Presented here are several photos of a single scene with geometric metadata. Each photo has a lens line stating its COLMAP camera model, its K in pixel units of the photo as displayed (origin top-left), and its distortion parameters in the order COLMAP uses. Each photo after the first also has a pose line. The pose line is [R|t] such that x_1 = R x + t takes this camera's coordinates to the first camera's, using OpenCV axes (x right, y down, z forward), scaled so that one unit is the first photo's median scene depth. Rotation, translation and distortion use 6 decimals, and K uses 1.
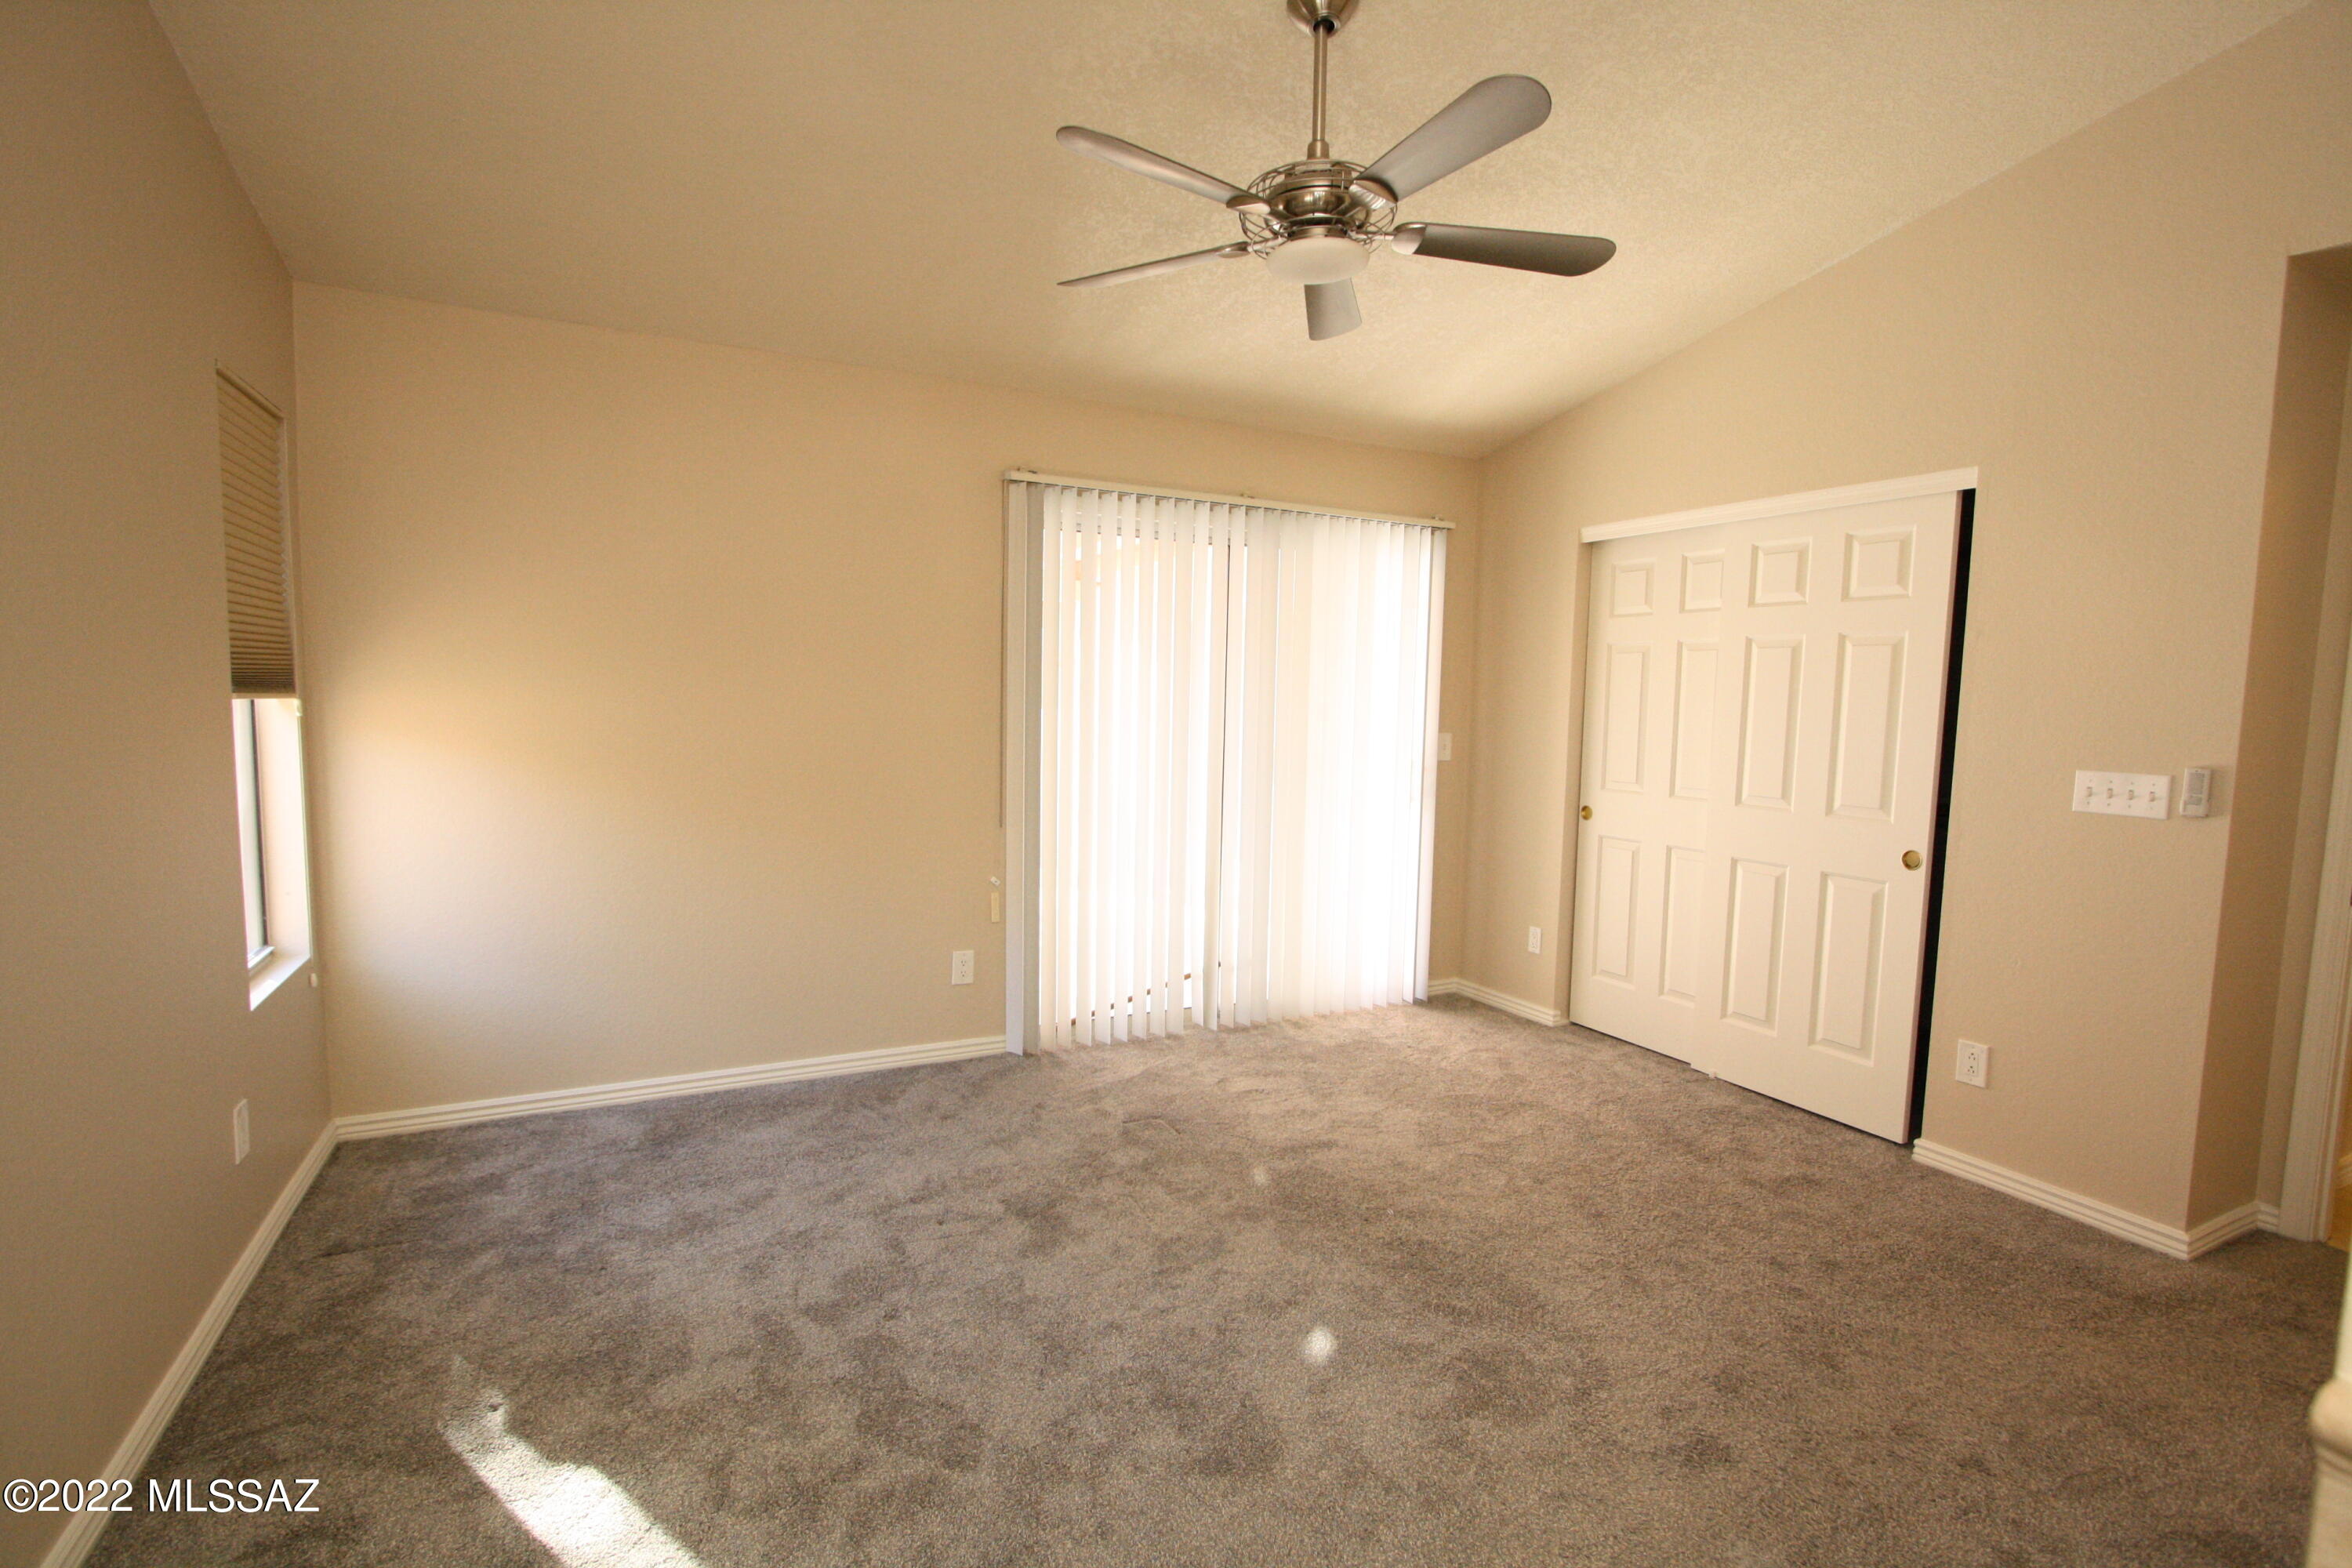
lens RADIAL K [[1097.5, 0, 1182.9], [0, 1097.5, 790.0], [0, 0, 1]] dist [-0.012868, 0.000569]
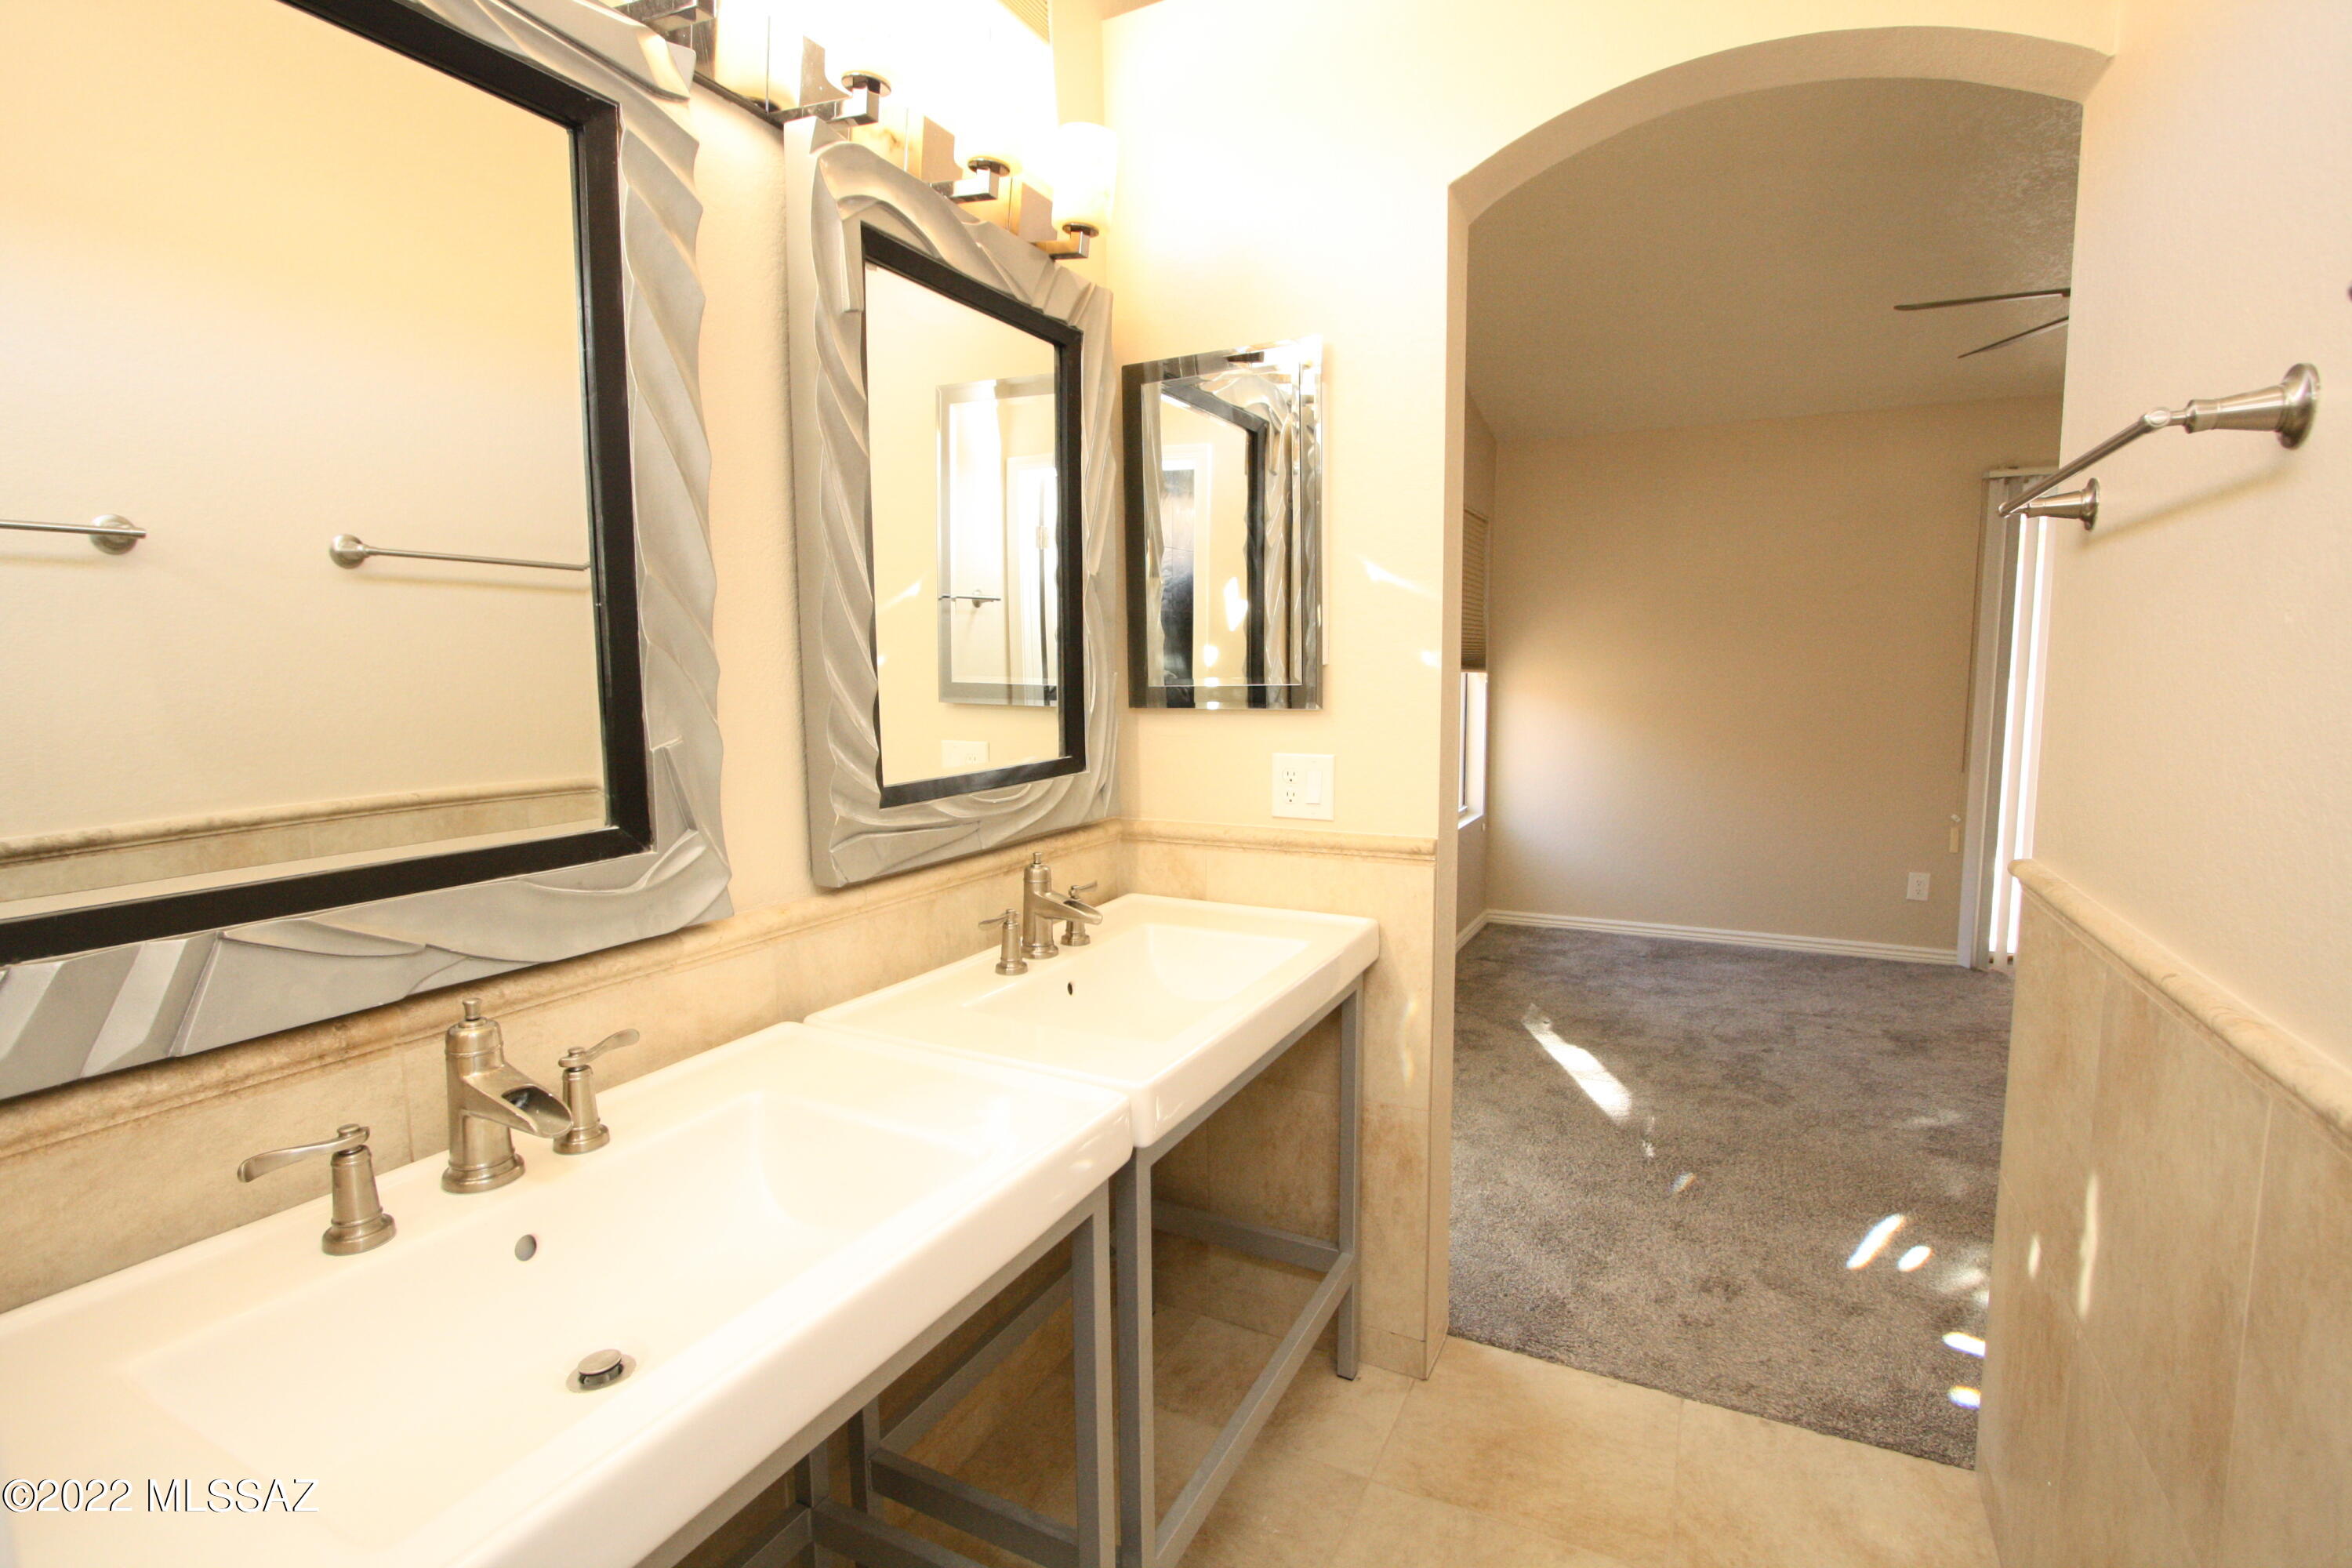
lens RADIAL K [[1096.4, 0, 1172.5], [0, 1096.4, 789.9], [0, 0, 1]] dist [-0.014030, 0.000921]
pose [[0.582735, 0.065468, -0.810021, 0.435908], [-0.052405, 0.997702, 0.042936, 0.069130], [0.810971, 0.017429, 0.584827, -0.569009]]
